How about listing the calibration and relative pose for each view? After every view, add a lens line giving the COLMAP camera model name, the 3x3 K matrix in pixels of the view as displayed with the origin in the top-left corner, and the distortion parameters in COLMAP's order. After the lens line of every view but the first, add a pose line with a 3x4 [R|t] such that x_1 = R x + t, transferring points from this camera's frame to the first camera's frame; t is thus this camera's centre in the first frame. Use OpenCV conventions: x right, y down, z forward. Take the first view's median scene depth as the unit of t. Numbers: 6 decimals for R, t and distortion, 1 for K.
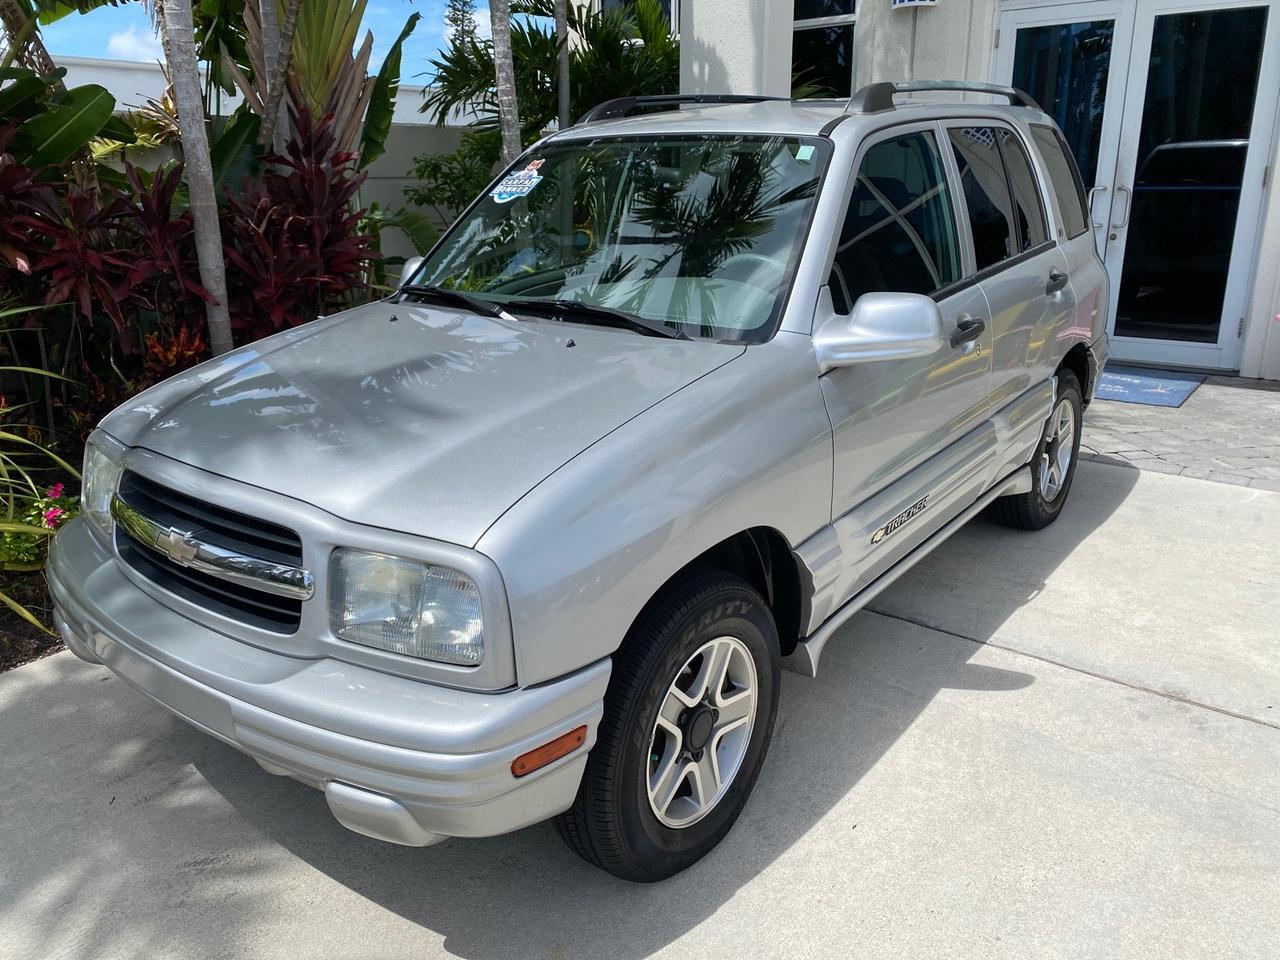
lens RADIAL K [[975.3, 0, 601.1], [0, 975.3, 483.5], [0, 0, 1]] dist [-0.002416, -0.002925]
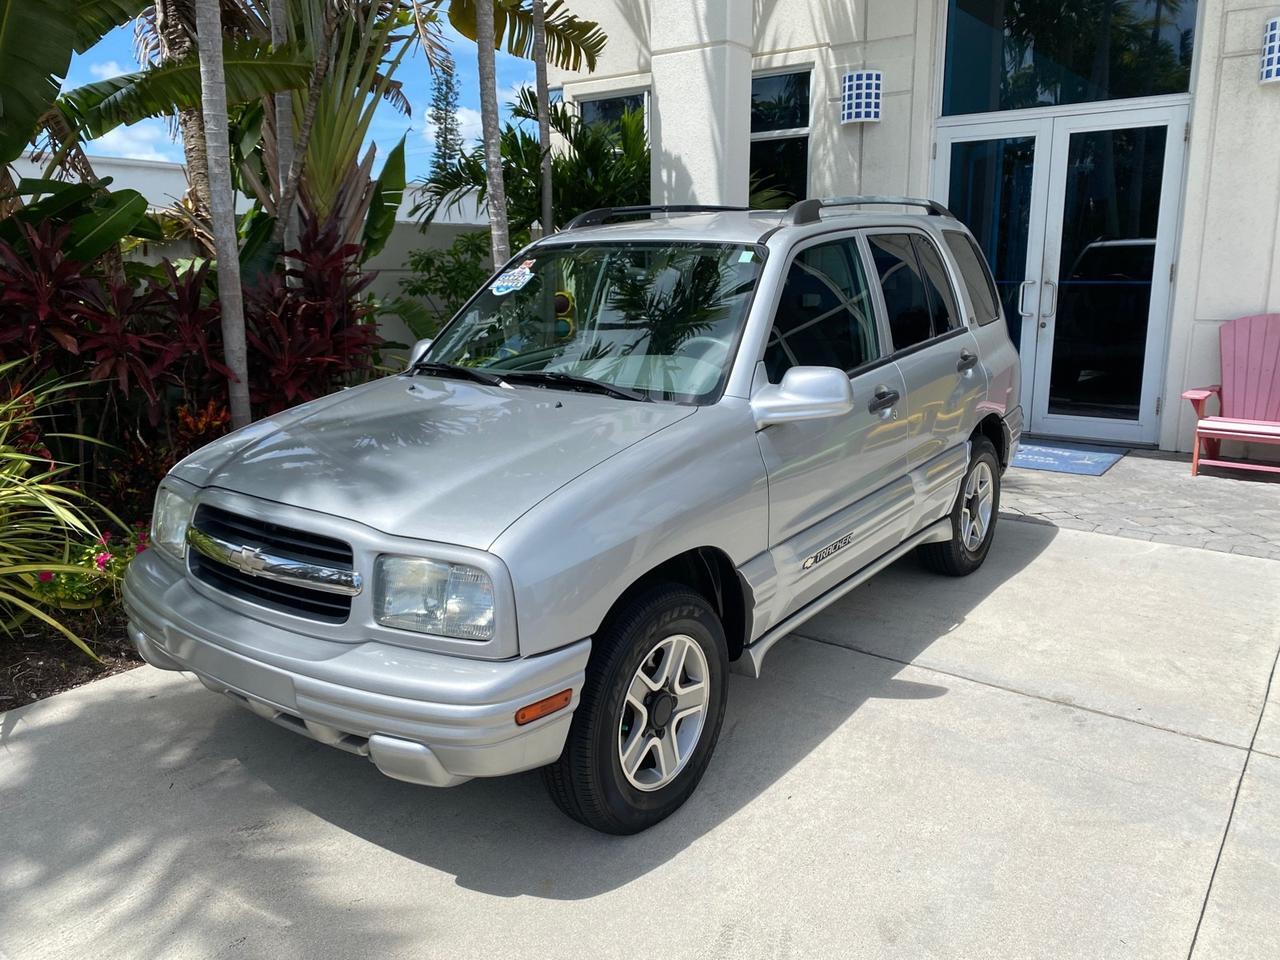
lens RADIAL K [[960.6, 0, 582.3], [0, 960.6, 477.8], [0, 0, 1]] dist [-0.003886, -0.002264]
pose [[0.999990, 0.002568, 0.003679, -0.003857], [-0.002229, 0.995994, -0.089397, 0.046074], [-0.003894, 0.089388, 0.995989, -0.172540]]
